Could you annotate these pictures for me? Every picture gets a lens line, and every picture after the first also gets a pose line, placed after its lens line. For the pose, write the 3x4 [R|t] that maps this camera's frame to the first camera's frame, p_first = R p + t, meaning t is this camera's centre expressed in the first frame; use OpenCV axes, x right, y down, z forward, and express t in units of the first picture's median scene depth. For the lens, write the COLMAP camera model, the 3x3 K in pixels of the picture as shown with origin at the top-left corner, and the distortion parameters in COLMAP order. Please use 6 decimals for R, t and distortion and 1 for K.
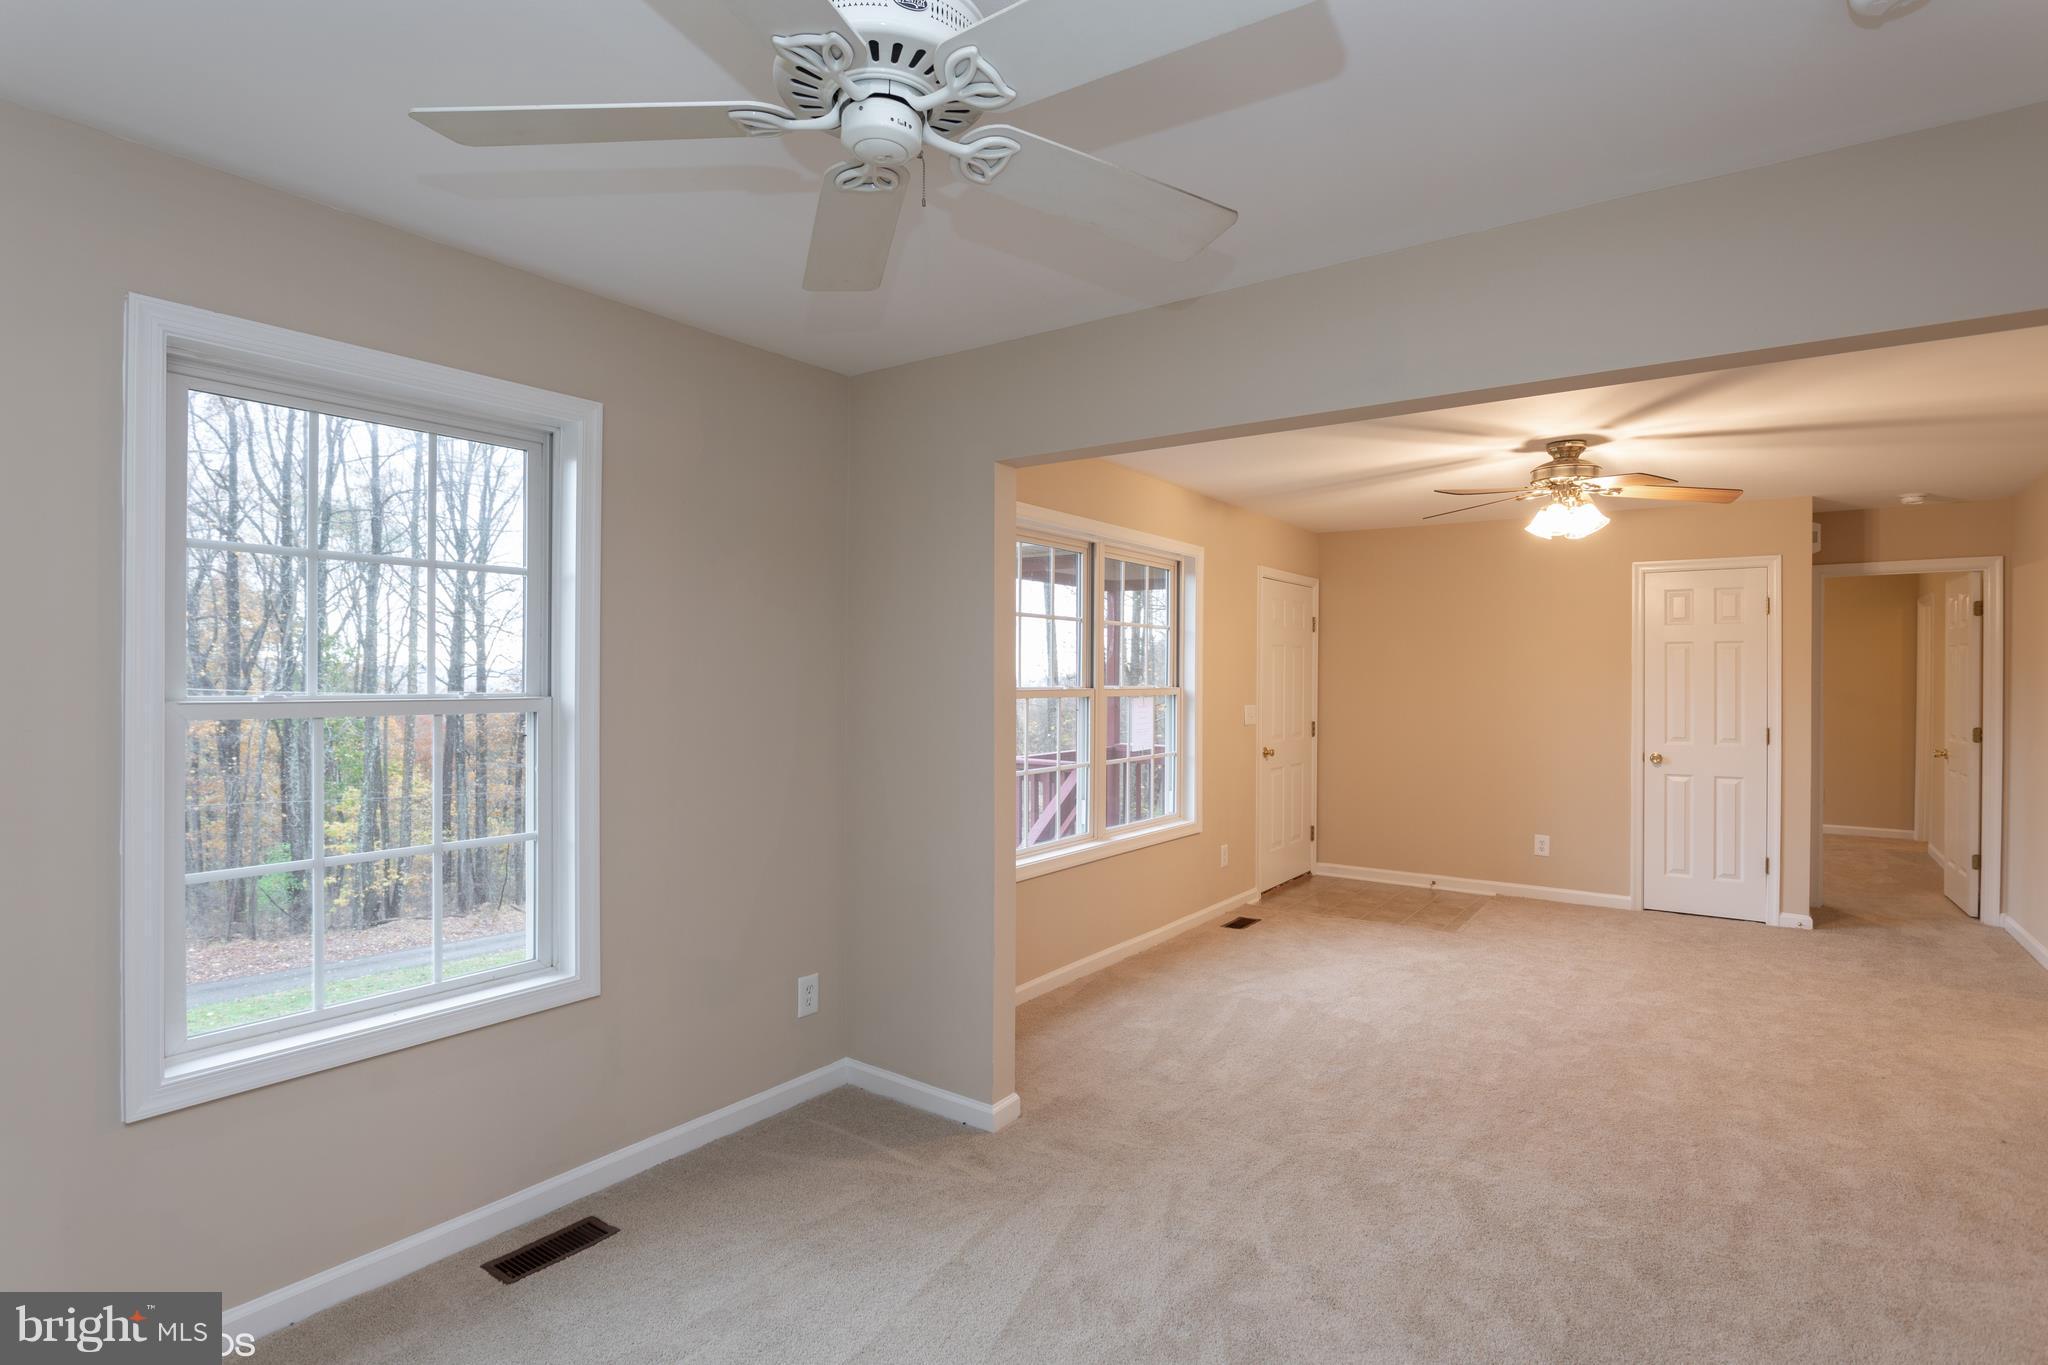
lens RADIAL K [[1004.7, 0, 1048.5], [0, 1004.7, 675.8], [0, 0, 1]] dist [-0.027292, 0.000519]
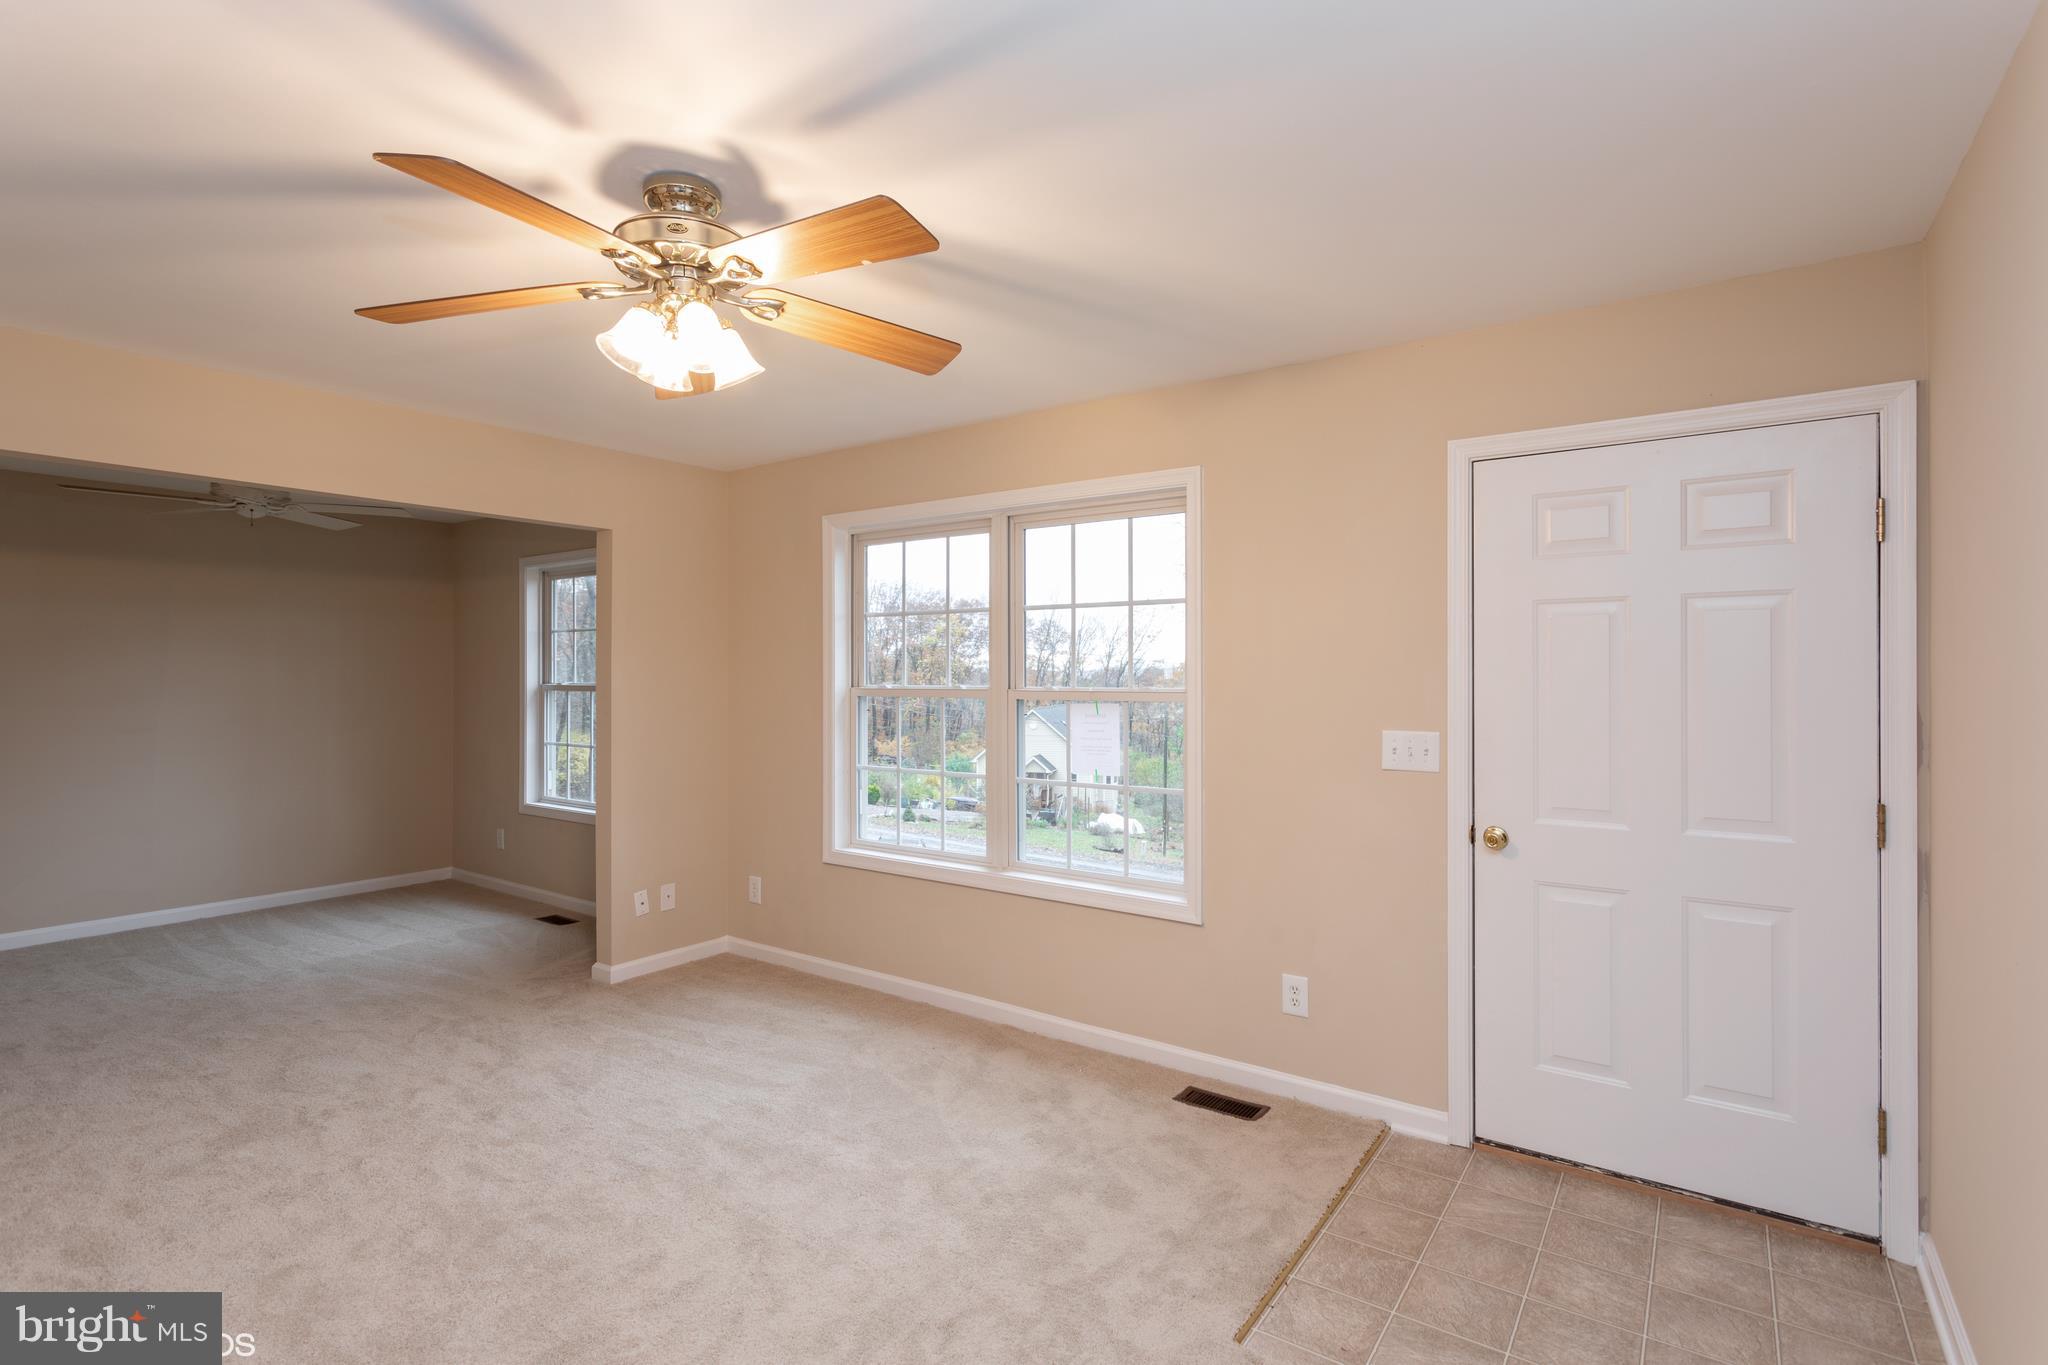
lens RADIAL K [[974.6, 0, 1036.4], [0, 974.6, 670.6], [0, 0, 1]] dist [0.000590, -0.002000]
pose [[-0.003300, -0.015233, -0.999879, 0.756714], [-0.004997, 0.999872, -0.015217, 0.009005], [0.999982, 0.004946, -0.003376, 0.901389]]
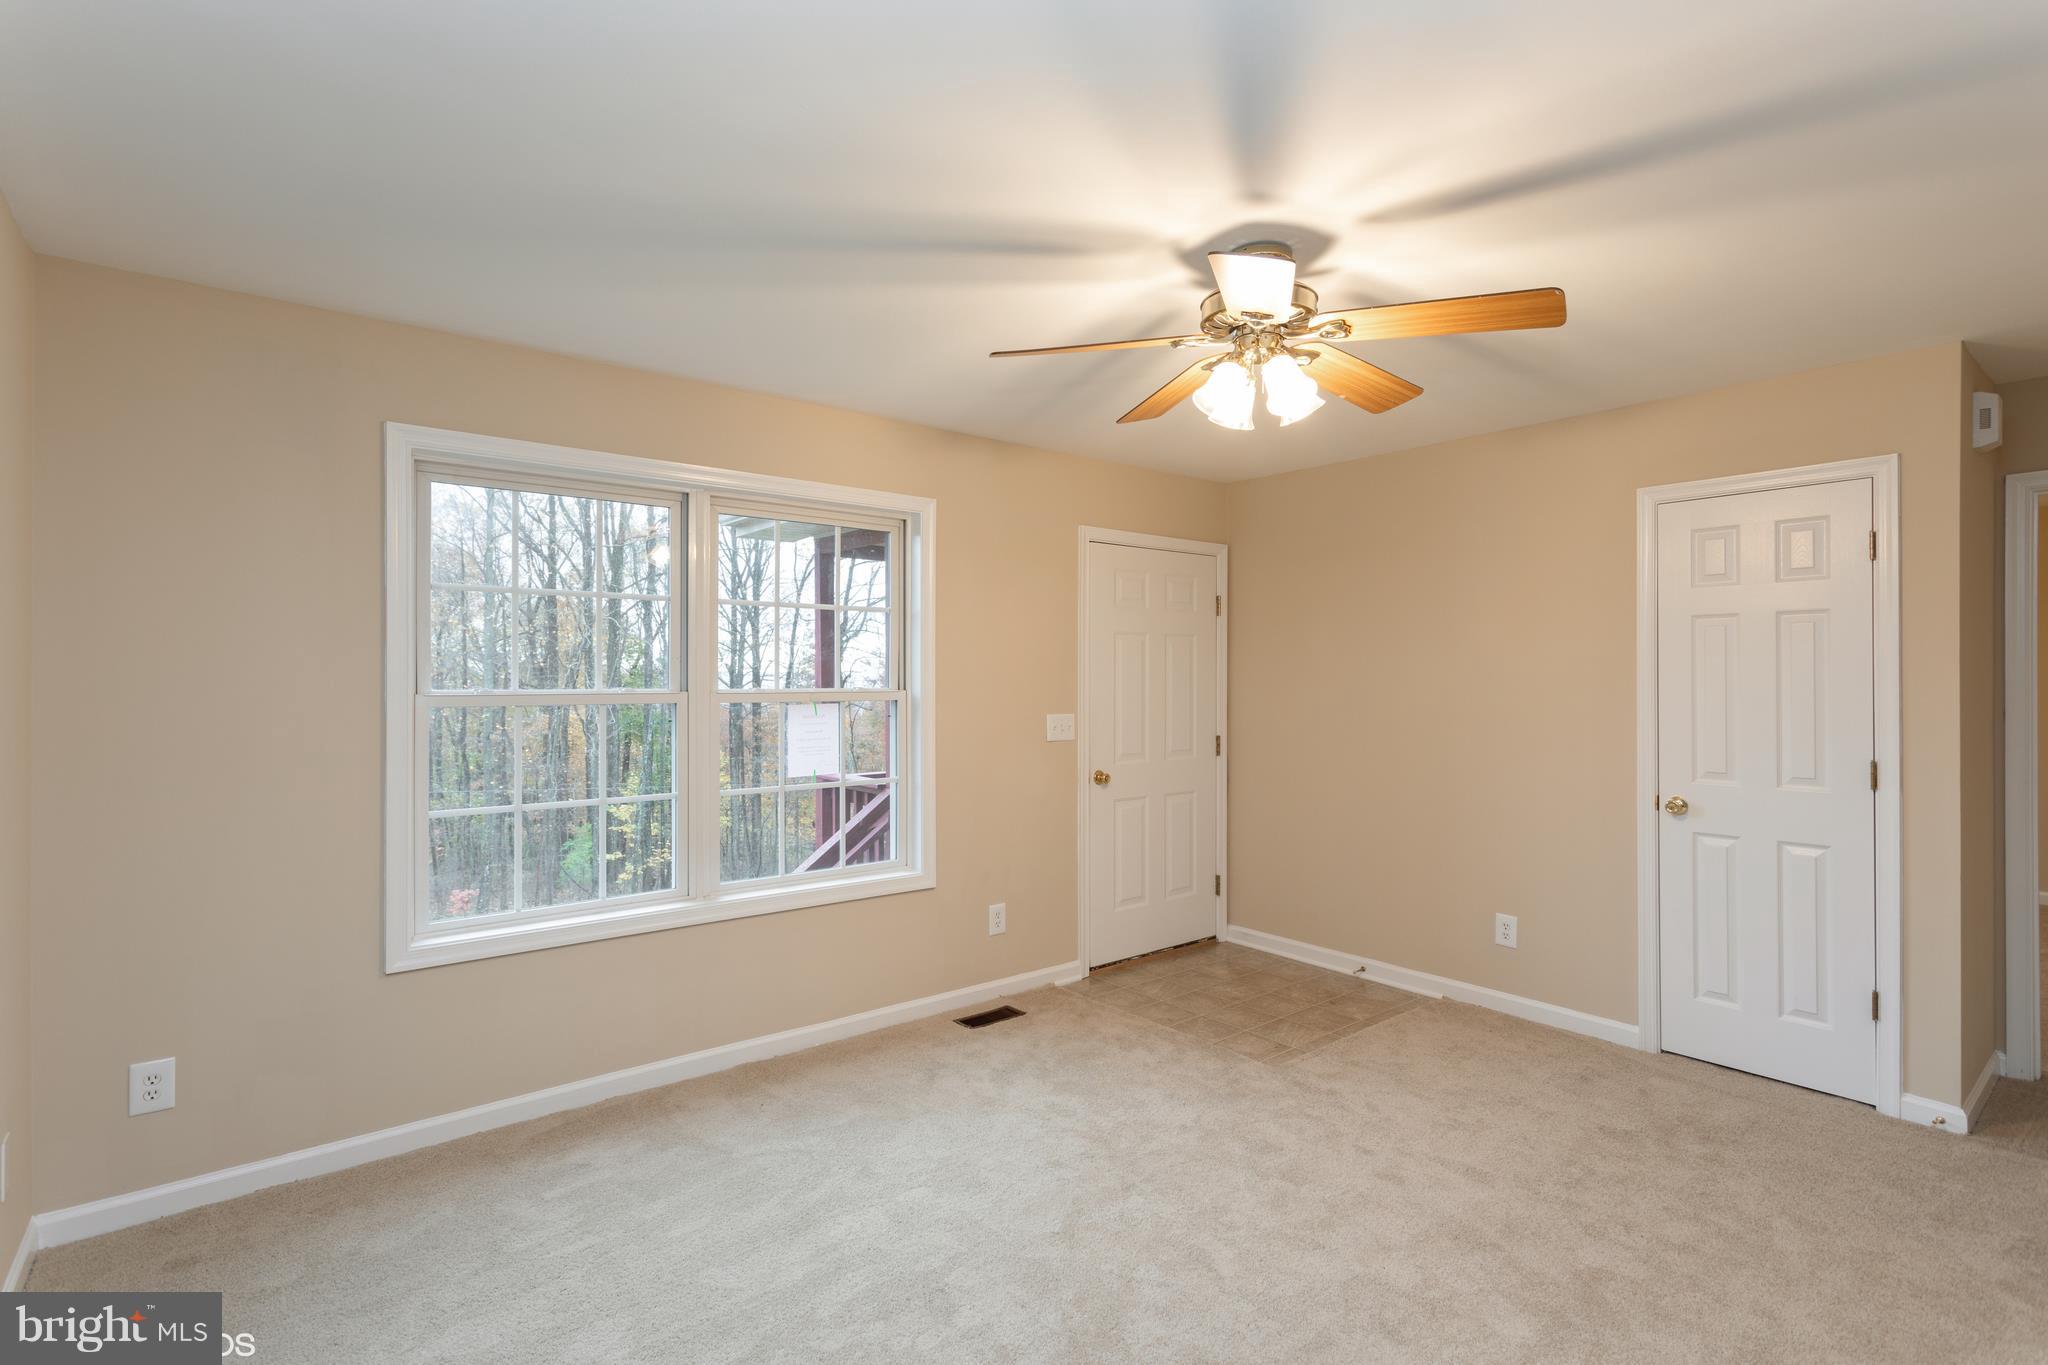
lens RADIAL K [[974.6, 0, 1036.4], [0, 974.6, 670.6], [0, 0, 1]] dist [0.000590, -0.002000]
pose [[0.963428, -0.005205, -0.267916, 0.415444], [0.003190, 0.999963, -0.007955, 0.003617], [0.267948, 0.006810, 0.963409, 0.334907]]
